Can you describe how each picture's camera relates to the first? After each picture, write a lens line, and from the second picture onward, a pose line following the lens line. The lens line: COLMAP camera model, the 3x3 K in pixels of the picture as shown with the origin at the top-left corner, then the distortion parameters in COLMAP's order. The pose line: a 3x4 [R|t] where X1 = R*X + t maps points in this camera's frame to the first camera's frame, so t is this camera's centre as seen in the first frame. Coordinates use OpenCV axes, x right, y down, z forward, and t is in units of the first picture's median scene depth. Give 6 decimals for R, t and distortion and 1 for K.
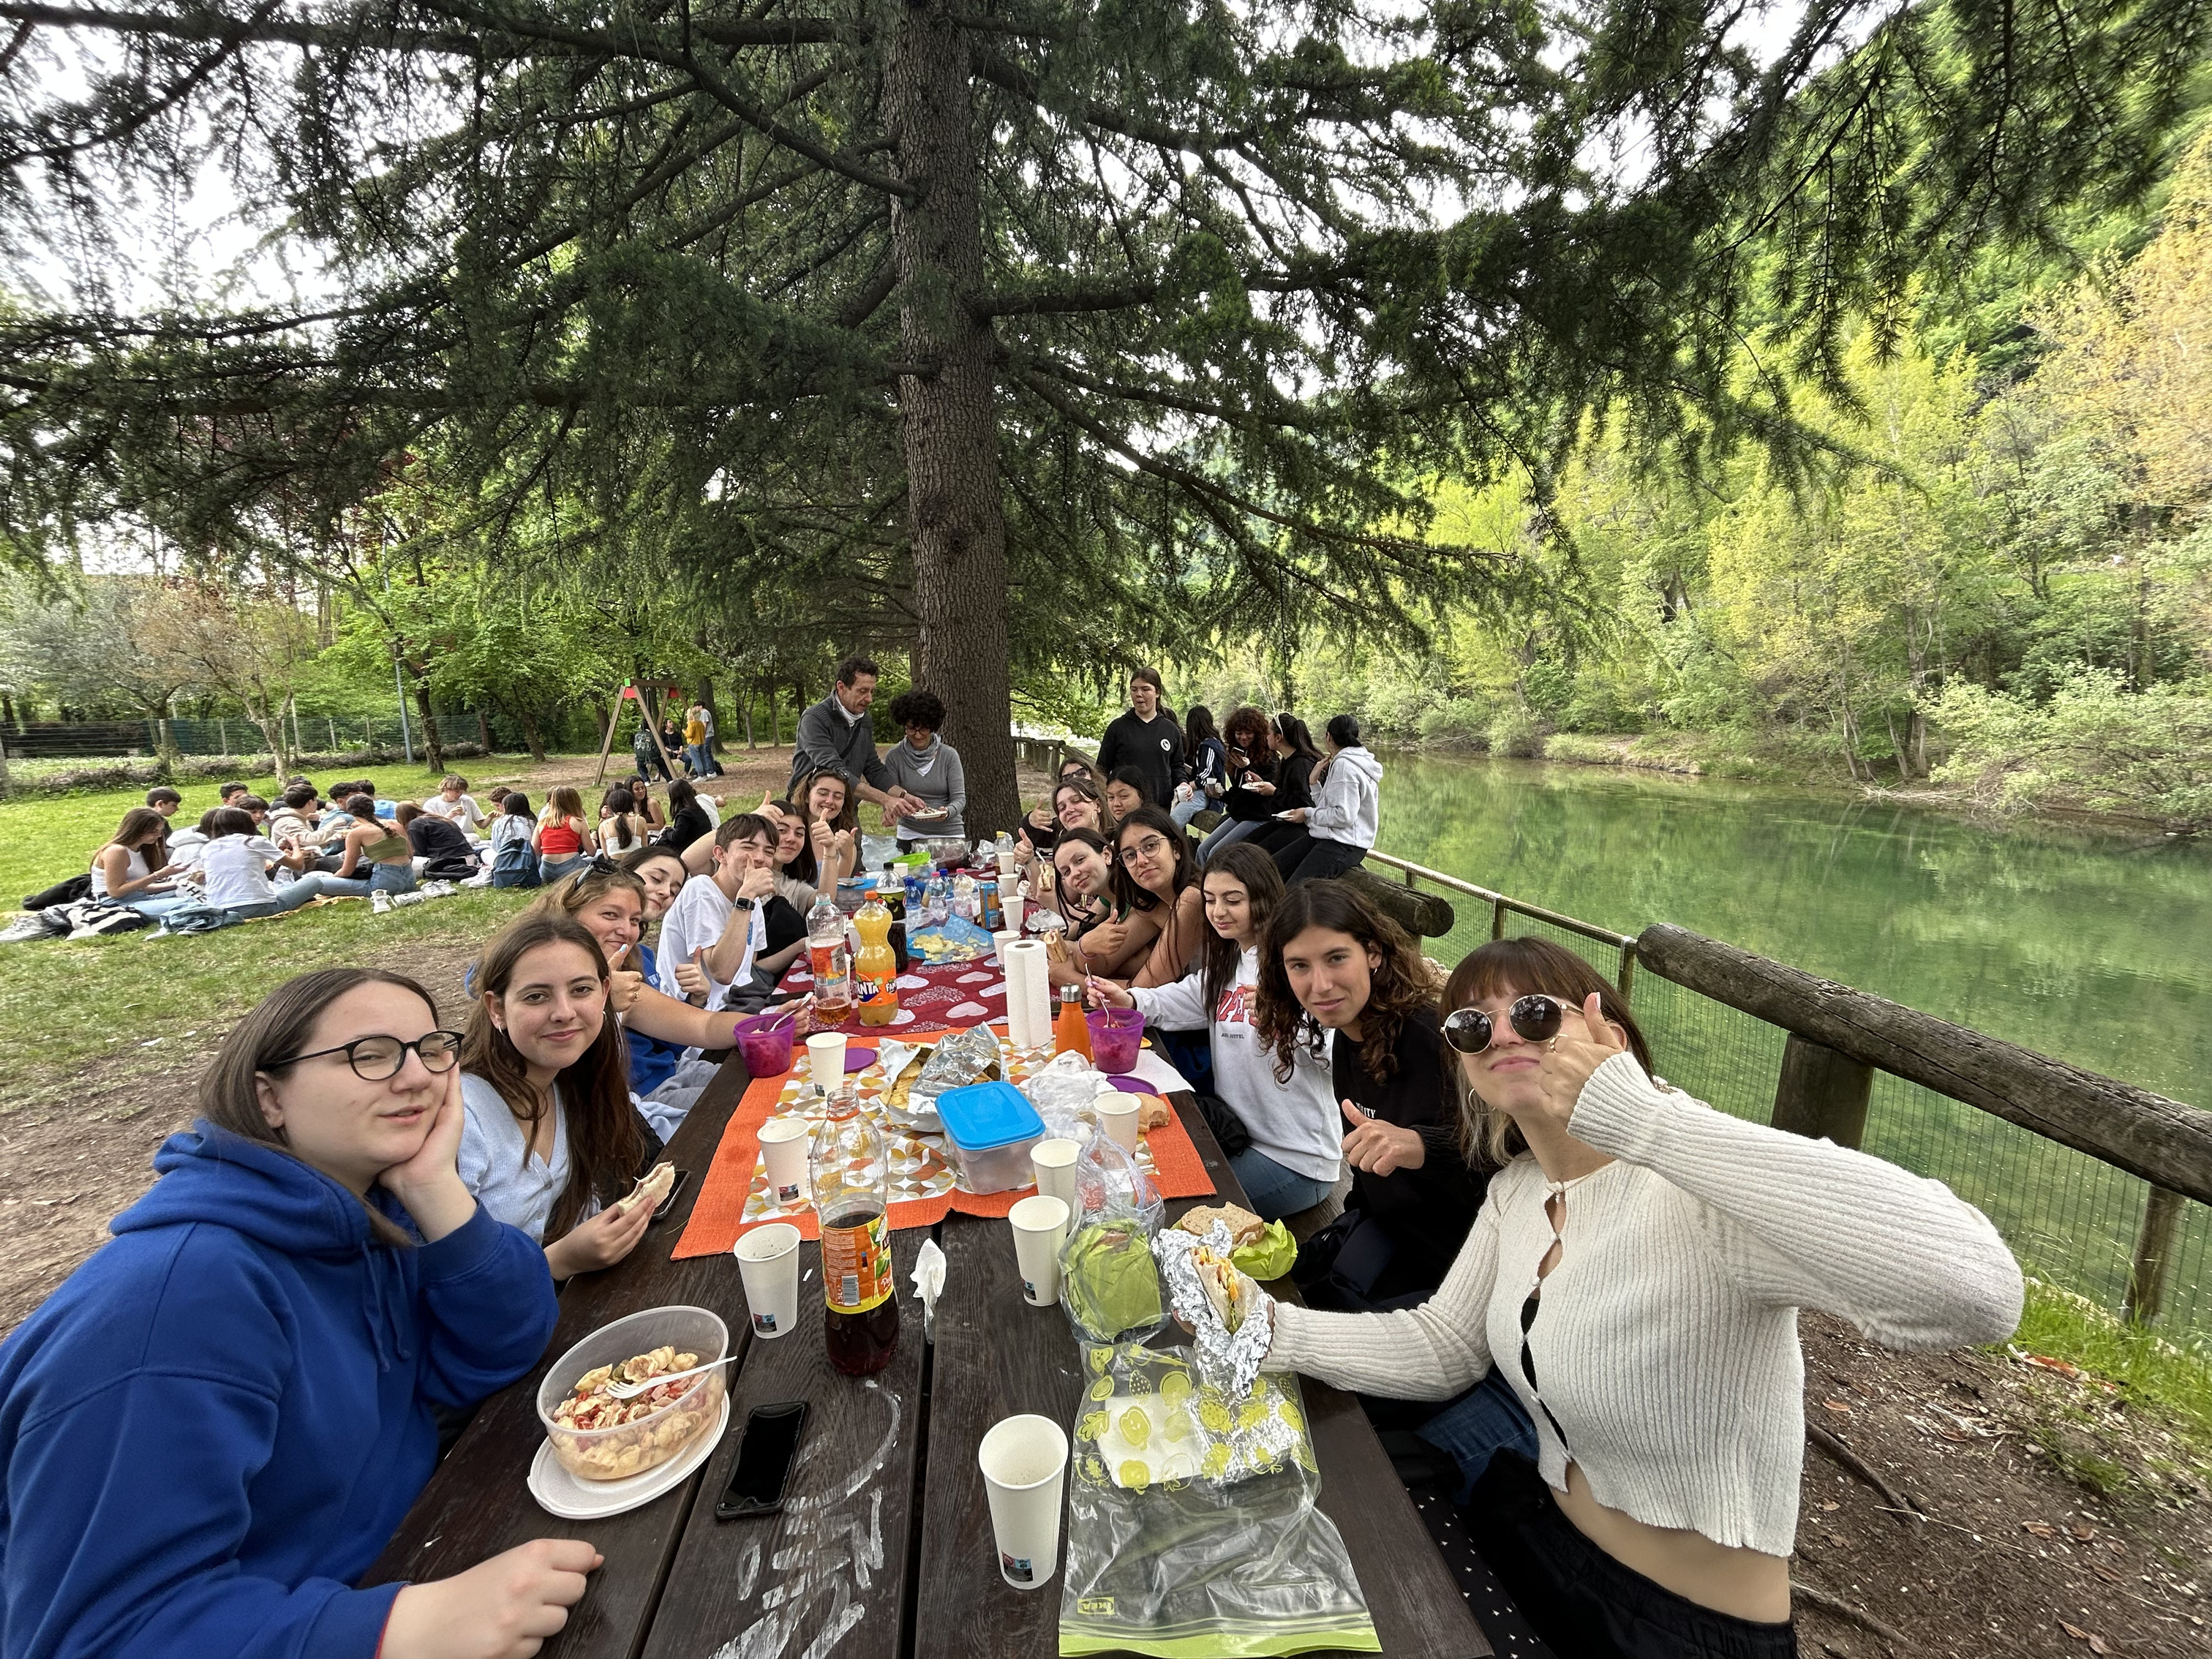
lens RADIAL K [[895.4, 0, 1095.6], [0, 895.4, 817.5], [0, 0, 1]] dist [0.005947, -0.000721]
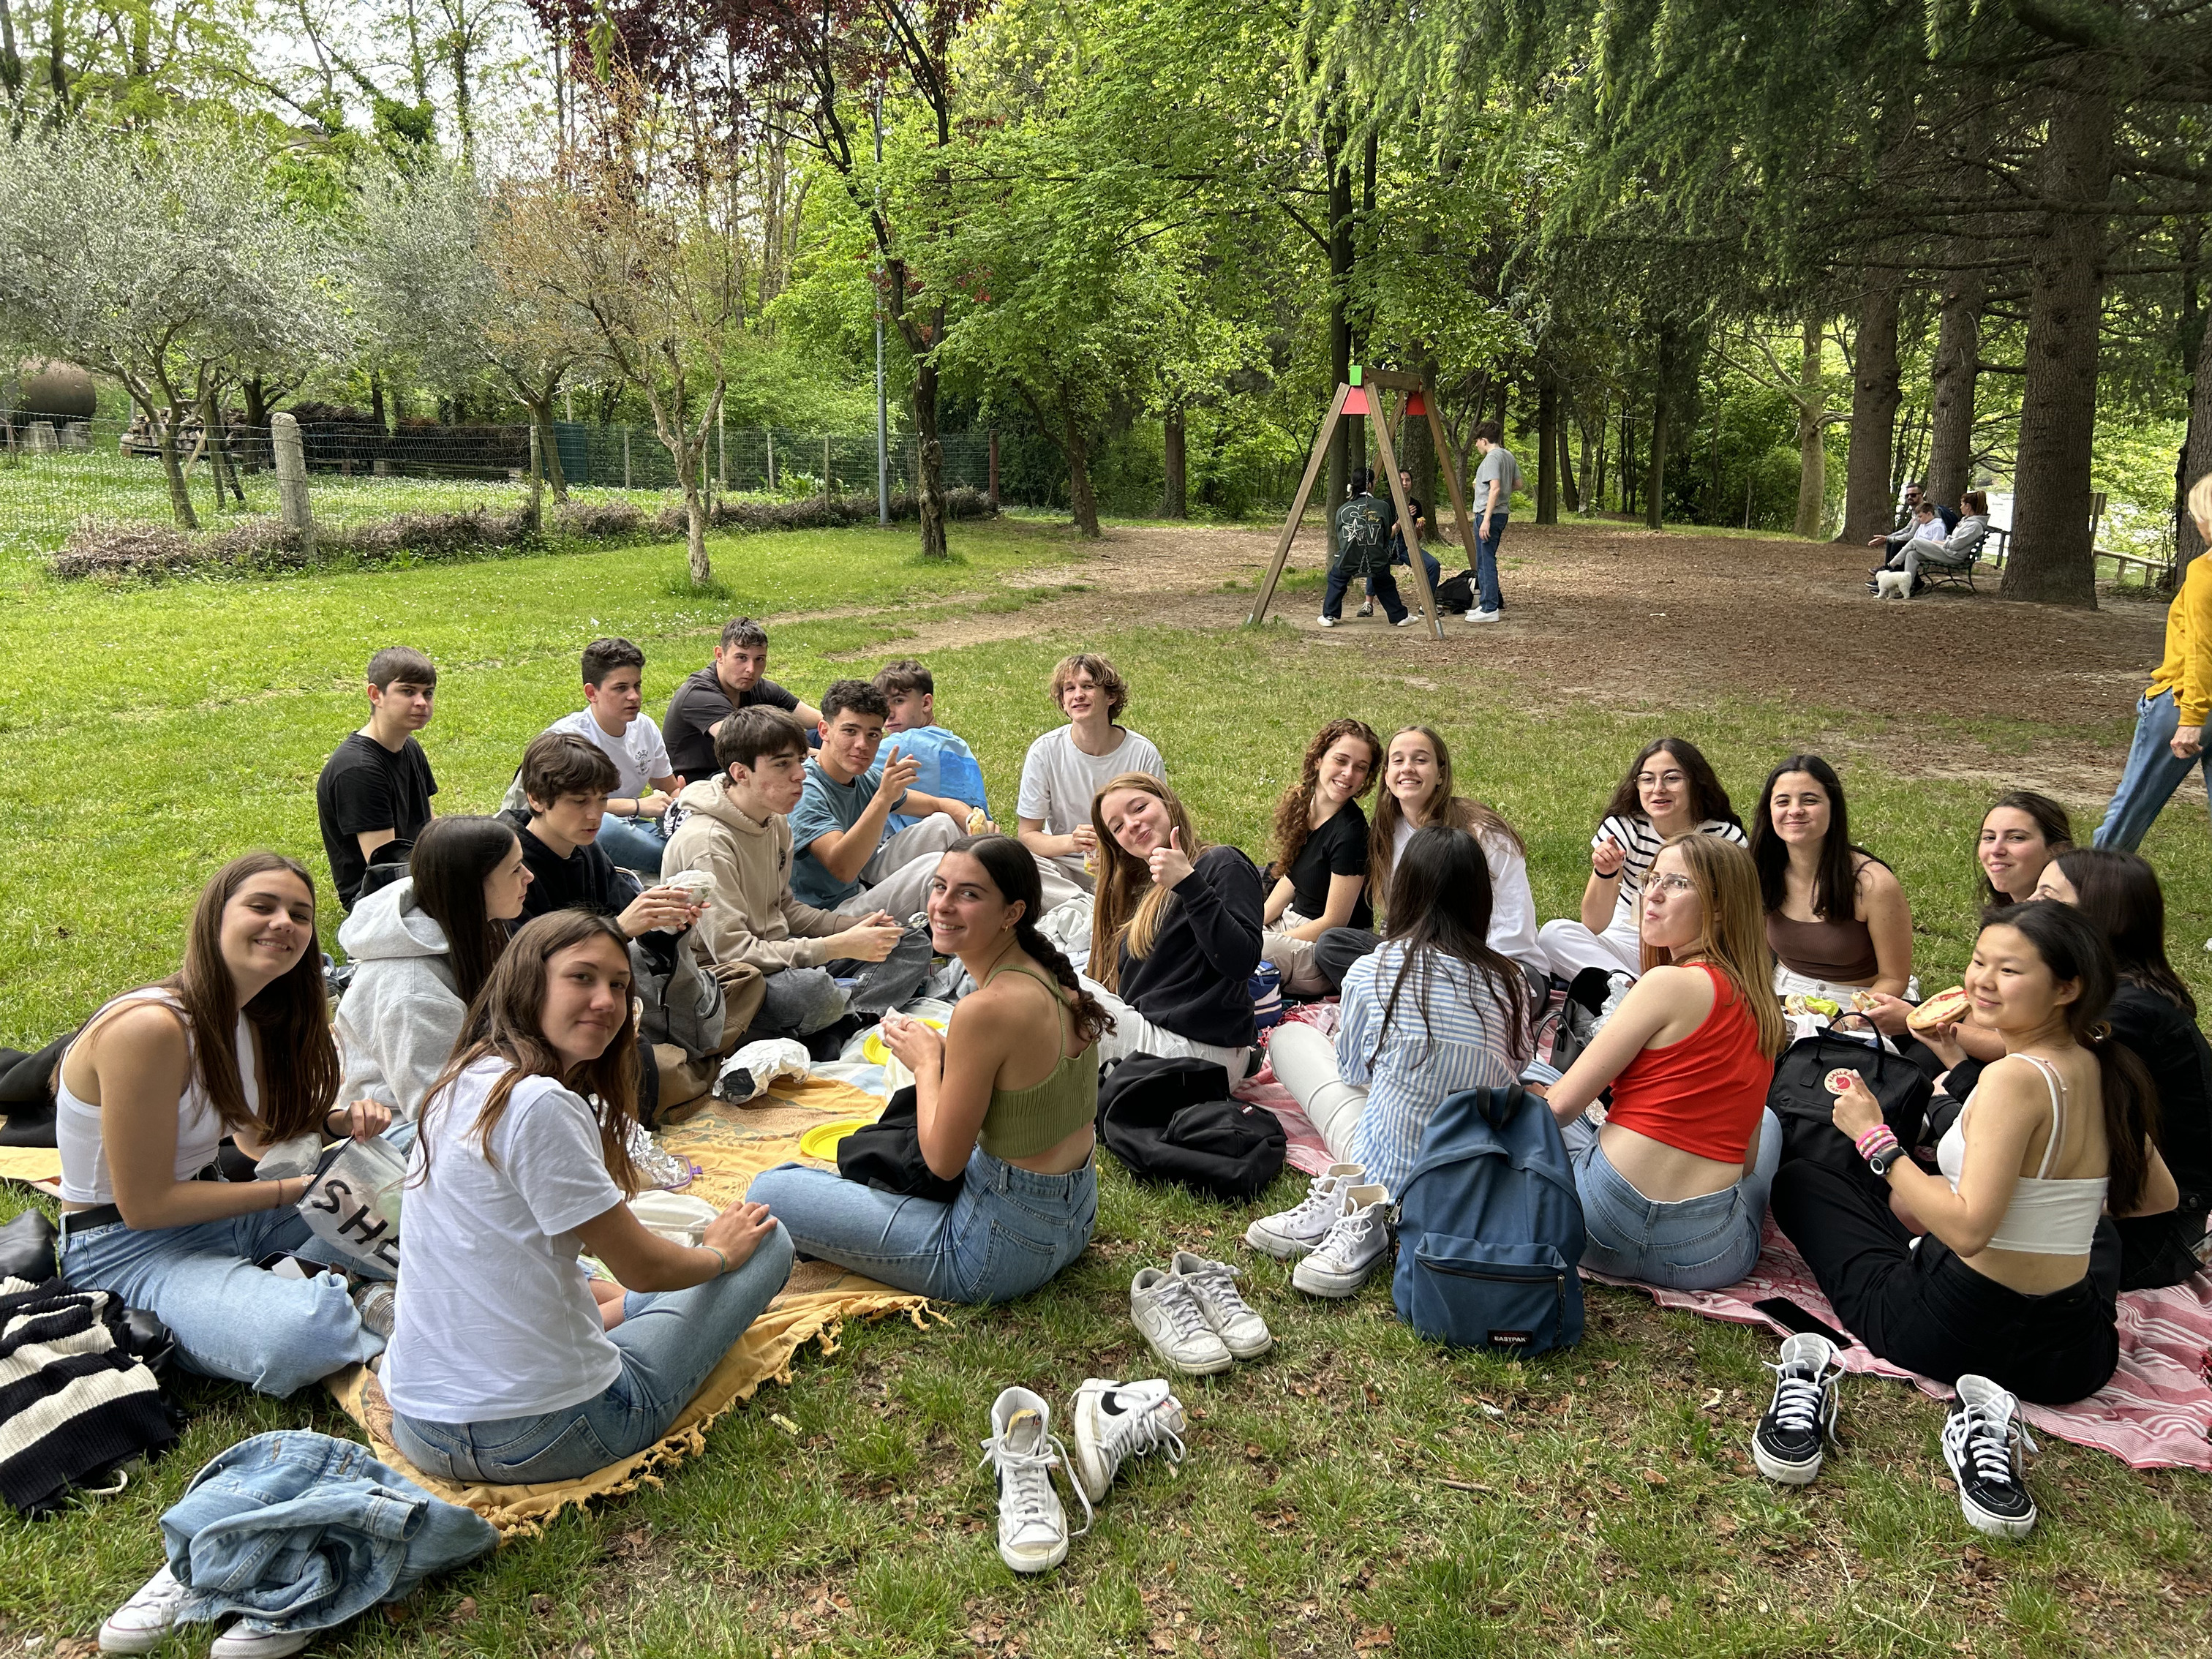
lens RADIAL K [[1675.7, 0, 1106.7], [0, 1675.7, 843.4], [0, 0, 1]] dist [0.042860, -0.041839]
pose [[0.873887, 0.150056, -0.462390, -0.154793], [-0.097259, 0.985905, 0.136135, -0.021164], [0.476300, -0.073995, 0.876164, 0.173874]]
